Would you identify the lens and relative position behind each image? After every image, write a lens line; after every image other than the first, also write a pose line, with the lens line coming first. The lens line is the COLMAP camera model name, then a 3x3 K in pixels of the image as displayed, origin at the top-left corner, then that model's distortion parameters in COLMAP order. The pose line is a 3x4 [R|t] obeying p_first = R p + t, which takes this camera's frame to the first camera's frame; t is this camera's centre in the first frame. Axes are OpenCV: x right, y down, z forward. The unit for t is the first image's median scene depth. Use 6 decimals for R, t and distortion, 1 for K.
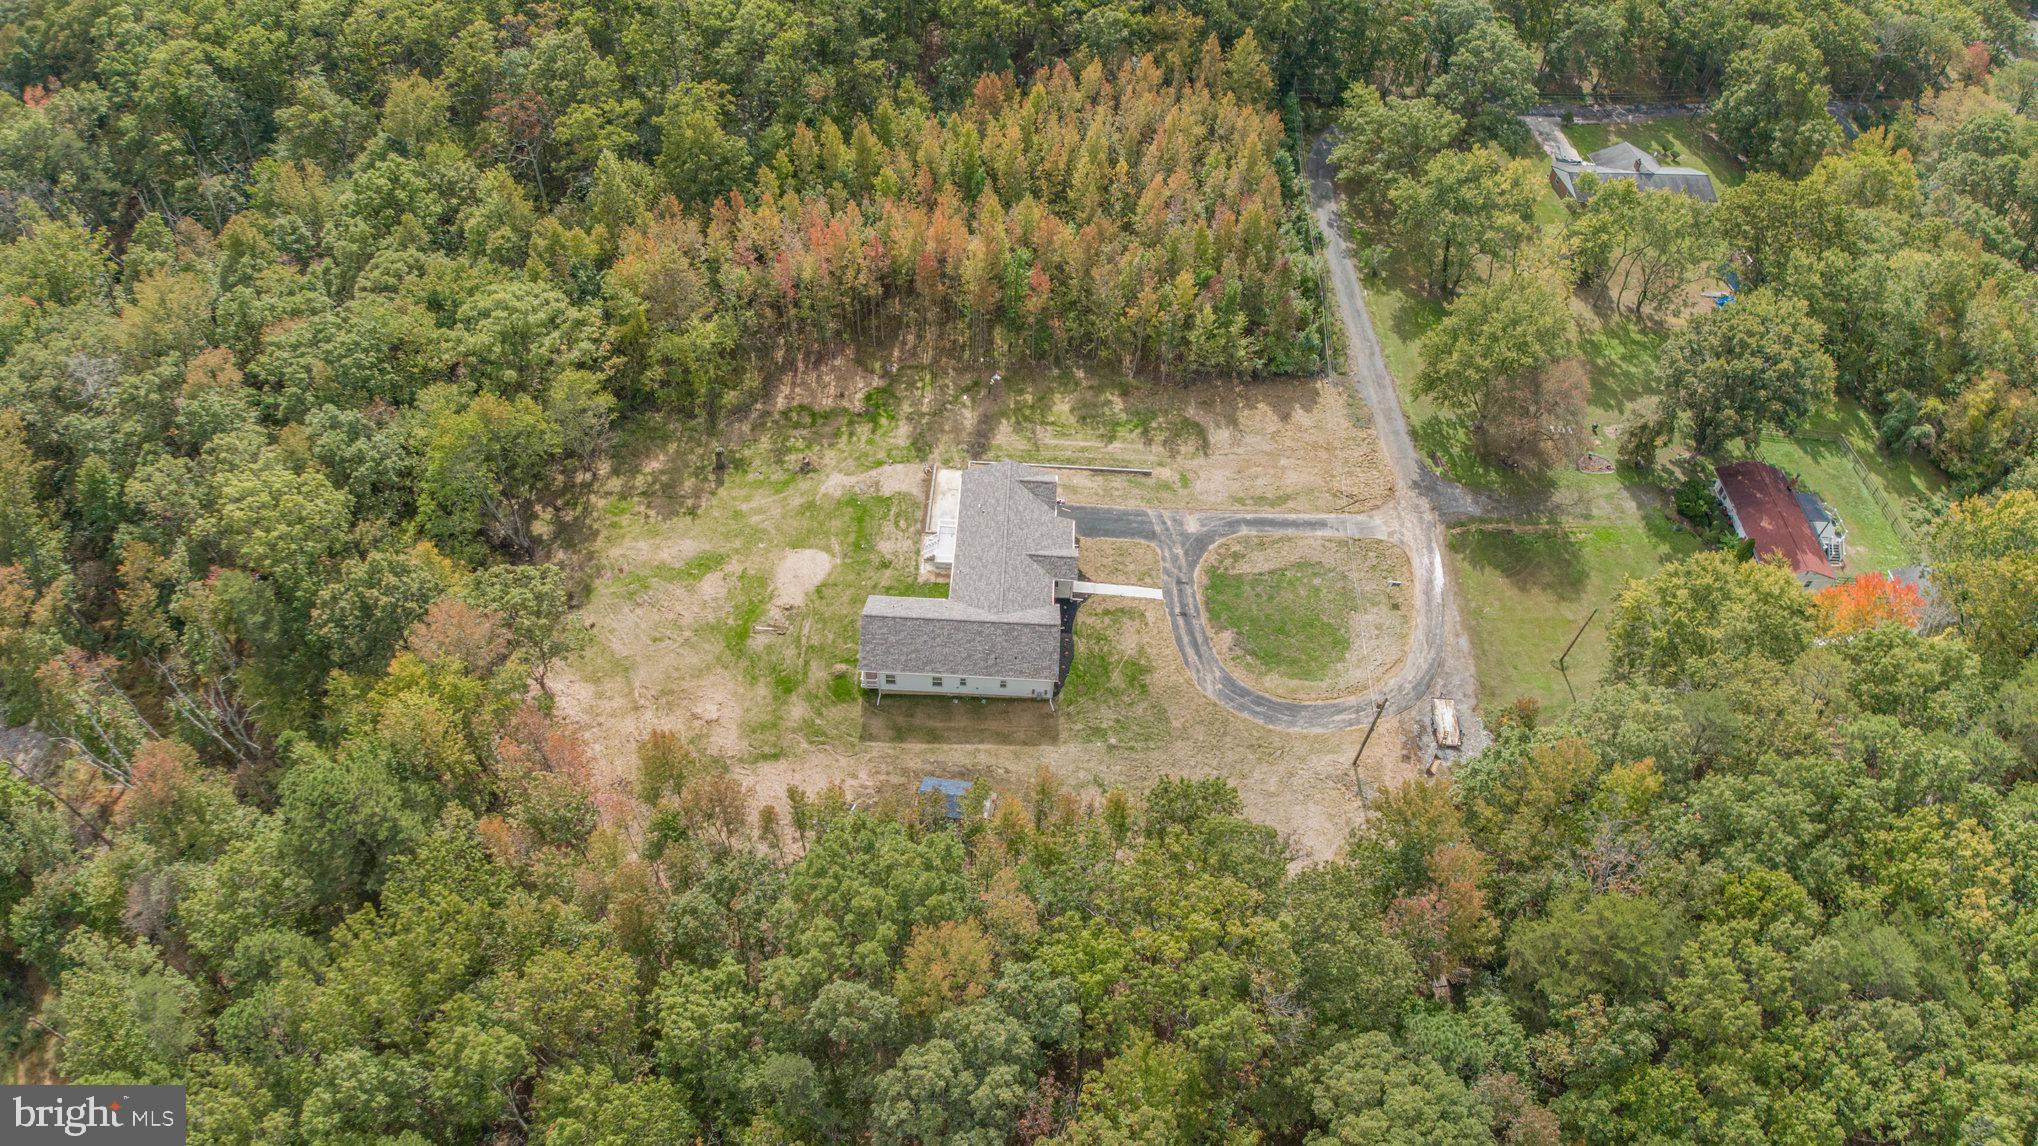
lens RADIAL K [[1217.0, 0, 1019.0], [0, 1217.0, 573.0], [0, 0, 1]] dist [-0.114322, 0.000461]
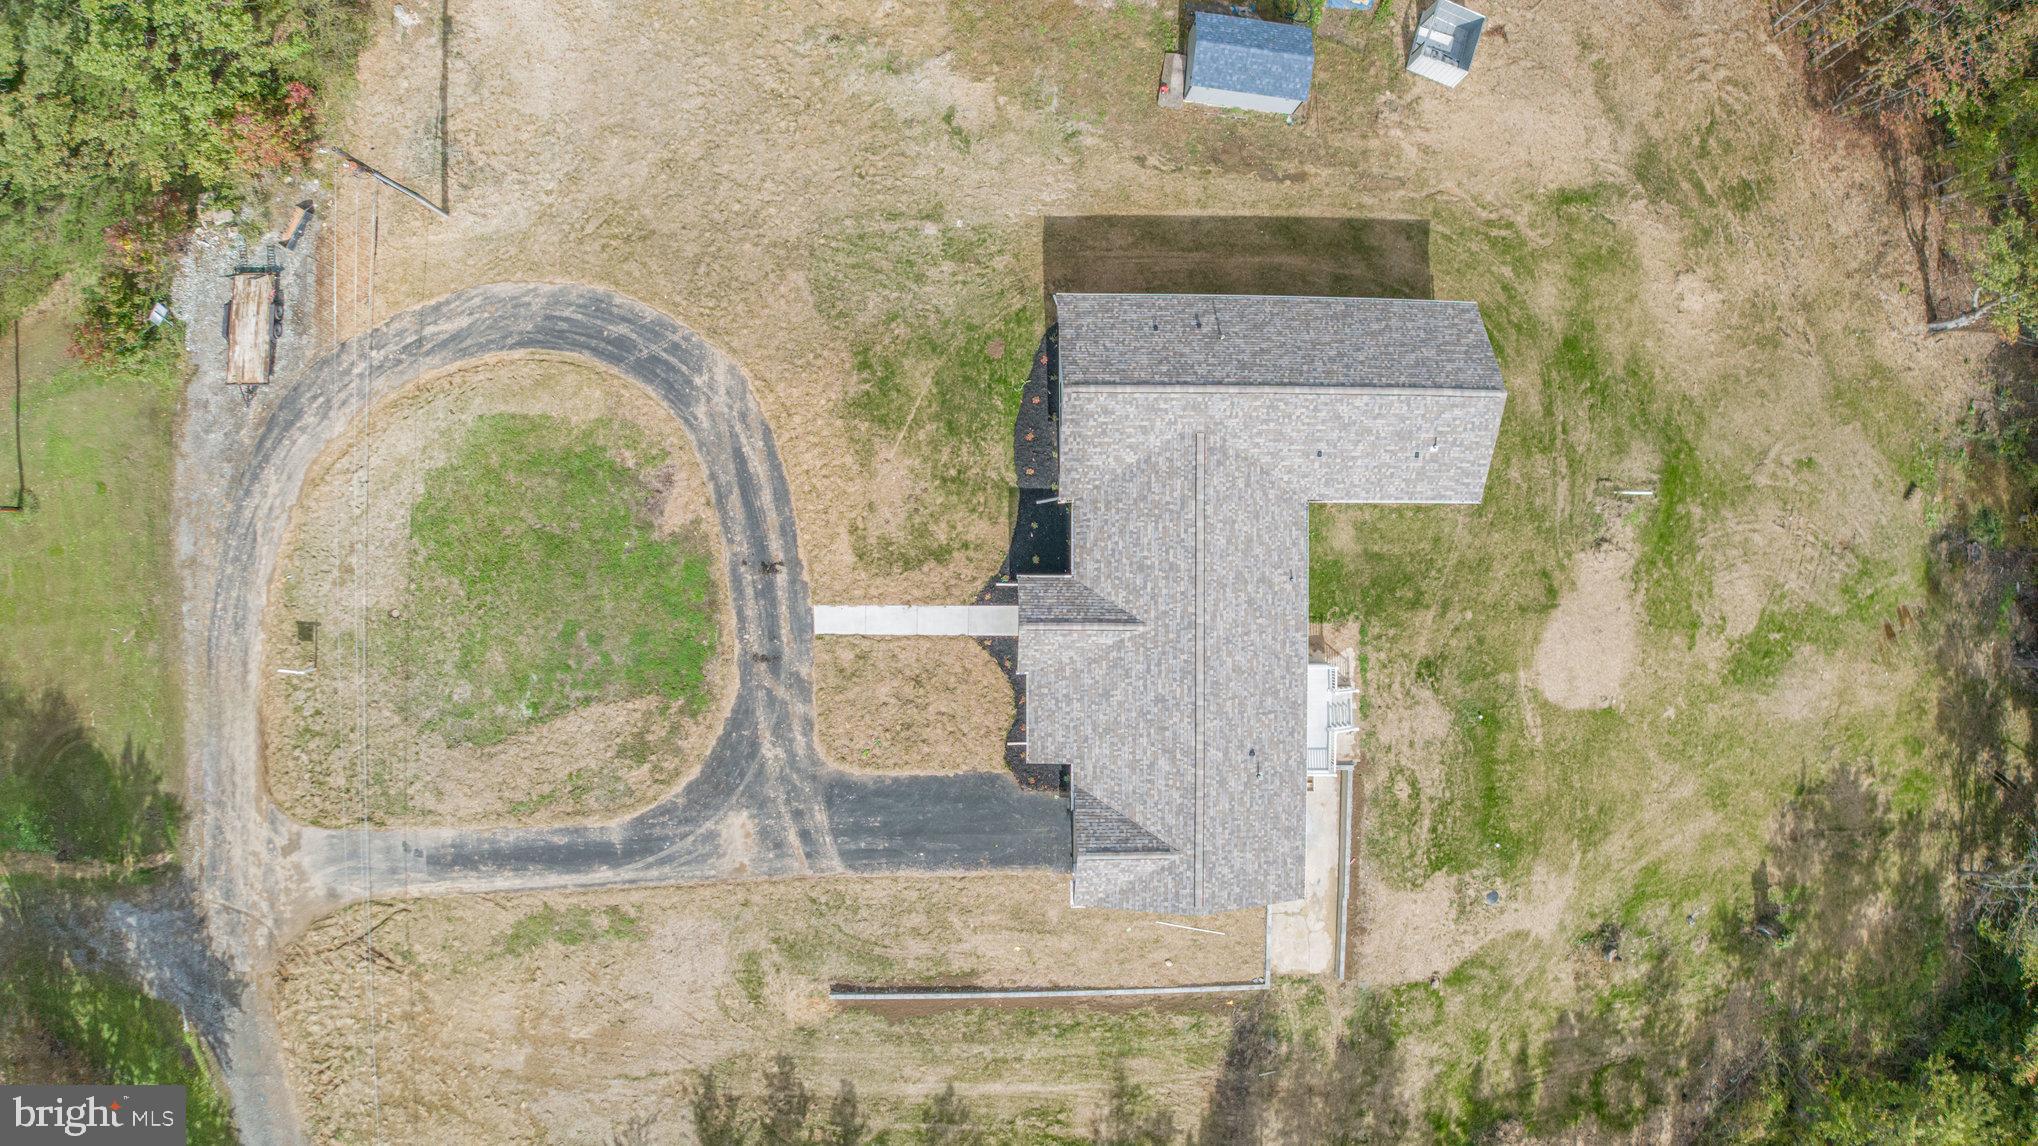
lens RADIAL K [[1171.4, 0, 1019.0], [0, 1171.4, 573.0], [0, 0, 1]] dist [-0.151854, 0.002566]
pose [[-0.995727, 0.039725, -0.083369, 0.076424], [-0.082895, -0.782367, 0.617276, -0.228406], [-0.040703, 0.621549, 0.782317, 0.639138]]
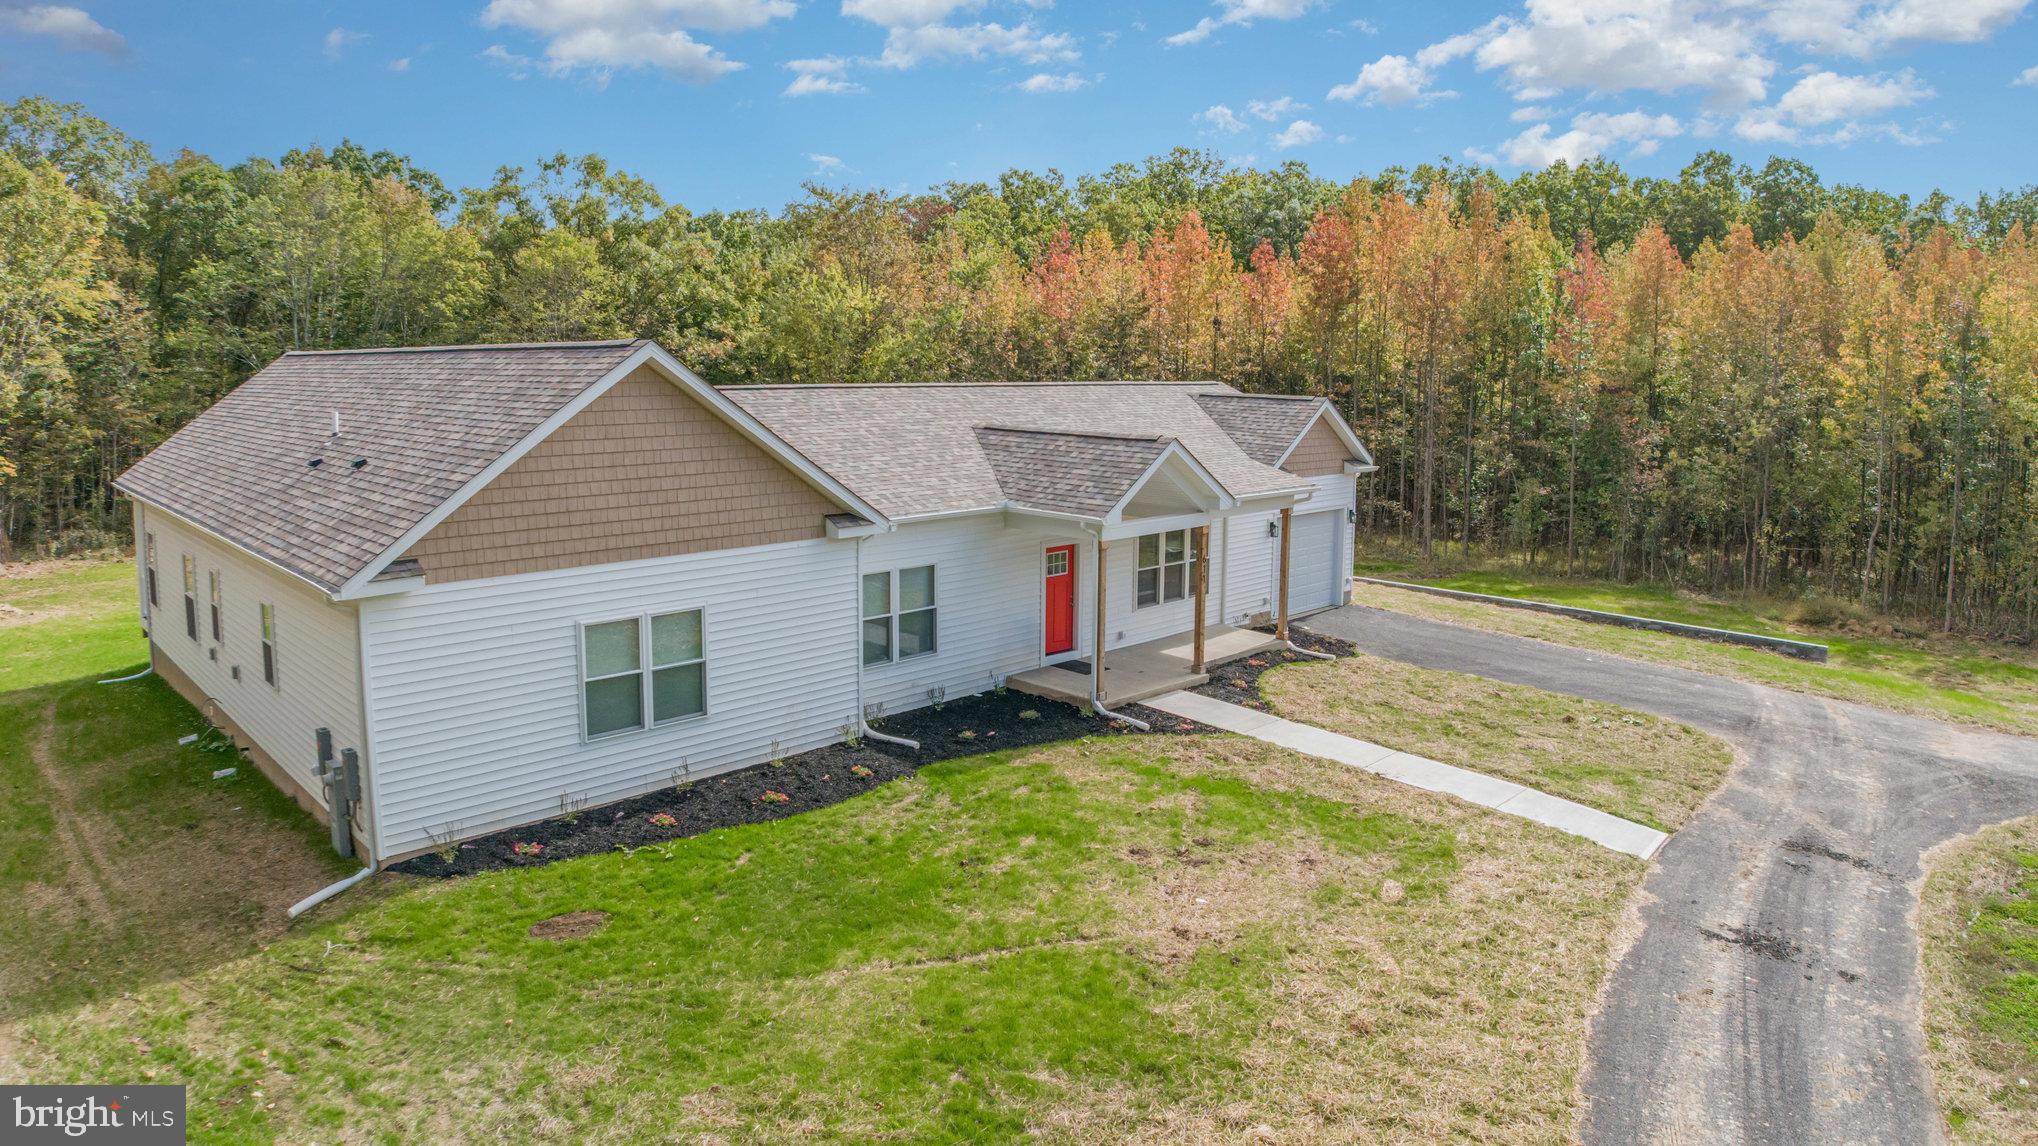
lens RADIAL K [[1252.3, 0, 1026.8], [0, 1252.3, 559.2], [0, 0, 1]] dist [-0.159435, 0.002050]
pose [[0.748309, 0.077973, -0.658752, 0.146679], [-0.509923, 0.702781, -0.496063, 0.096818], [0.424279, 0.707121, 0.565657, 0.843790]]
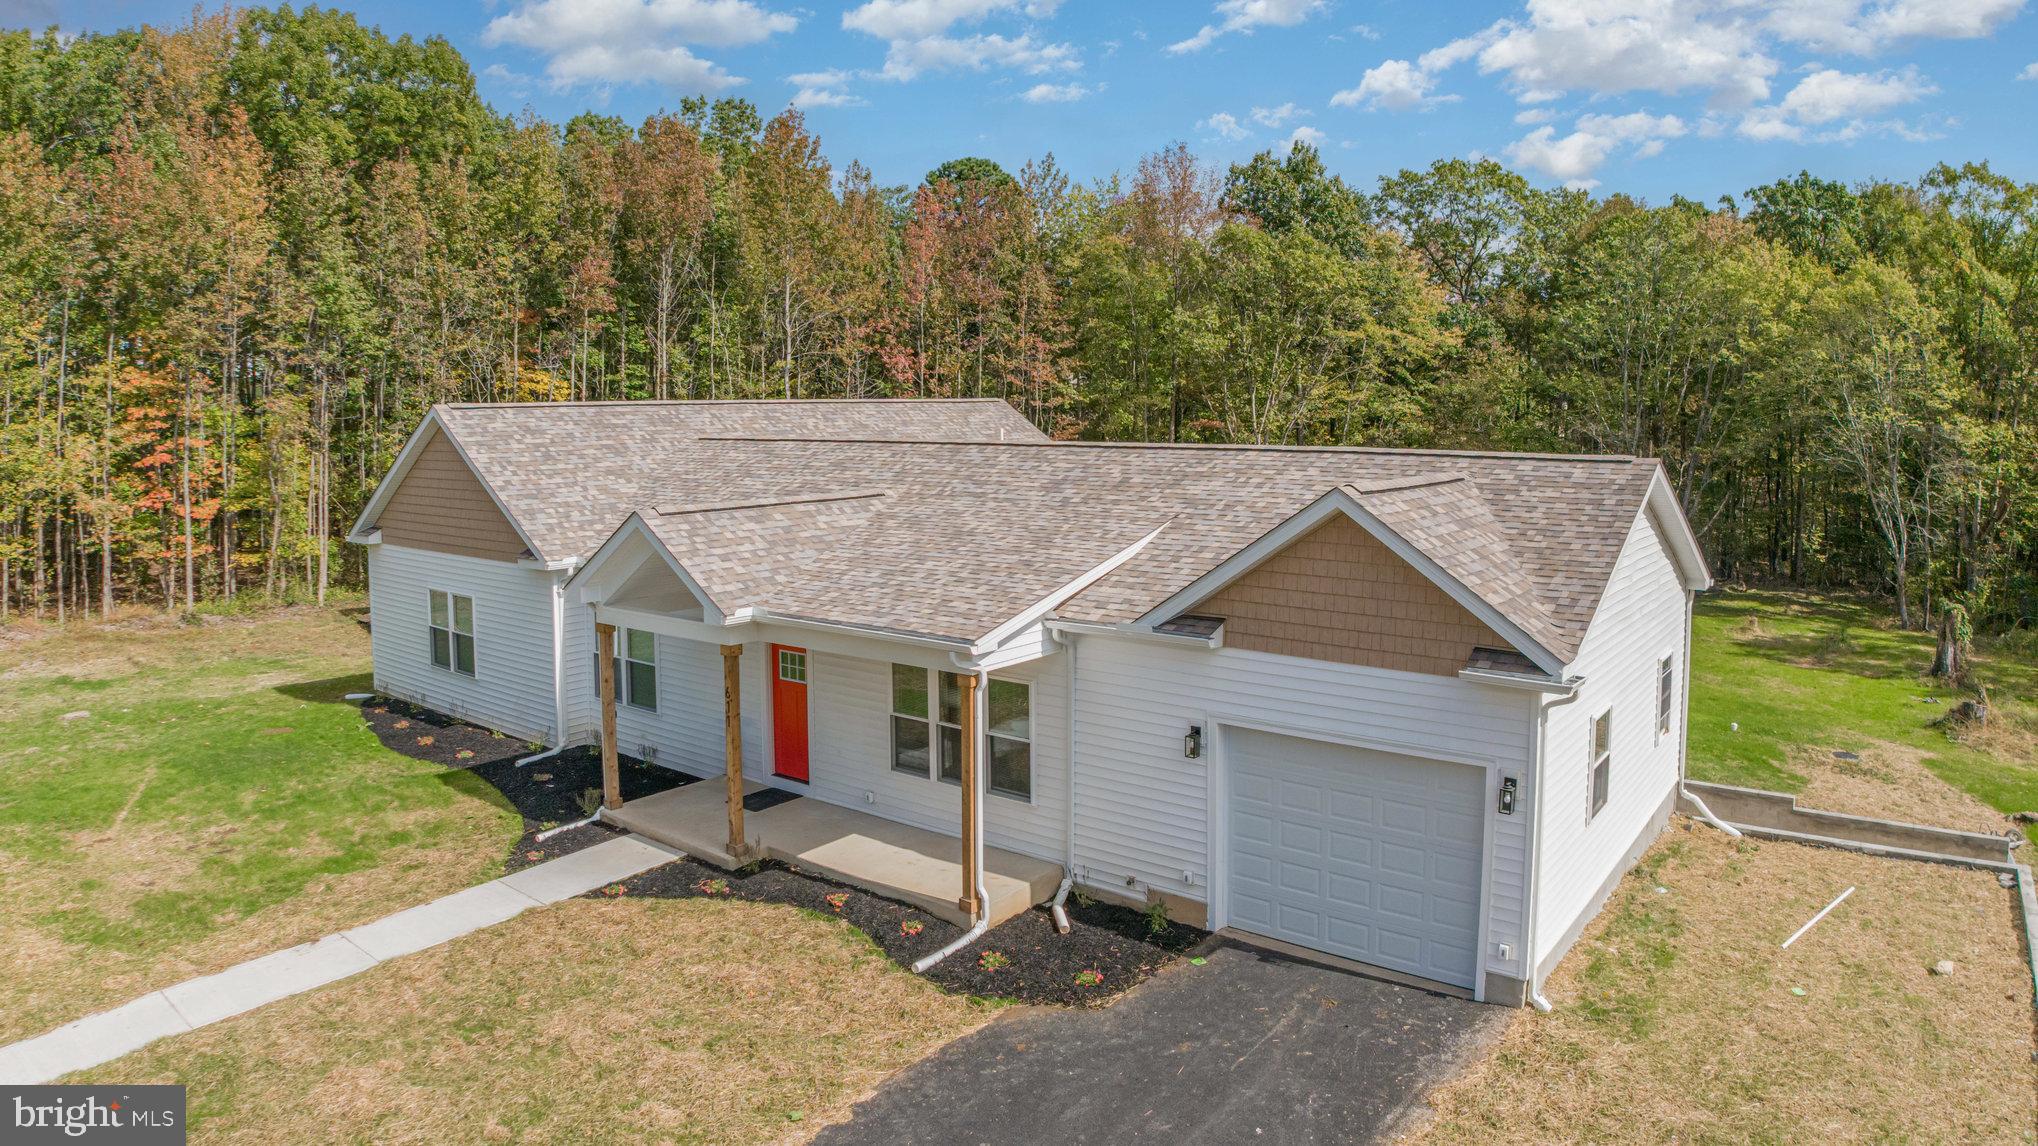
lens RADIAL K [[1252.3, 0, 1026.8], [0, 1252.3, 559.2], [0, 0, 1]] dist [-0.159435, 0.002050]
pose [[-0.581177, 0.063615, -0.811287, 0.128870], [-0.648177, 0.566595, 0.508759, -0.105219], [0.492036, 0.821537, -0.288058, 1.003300]]
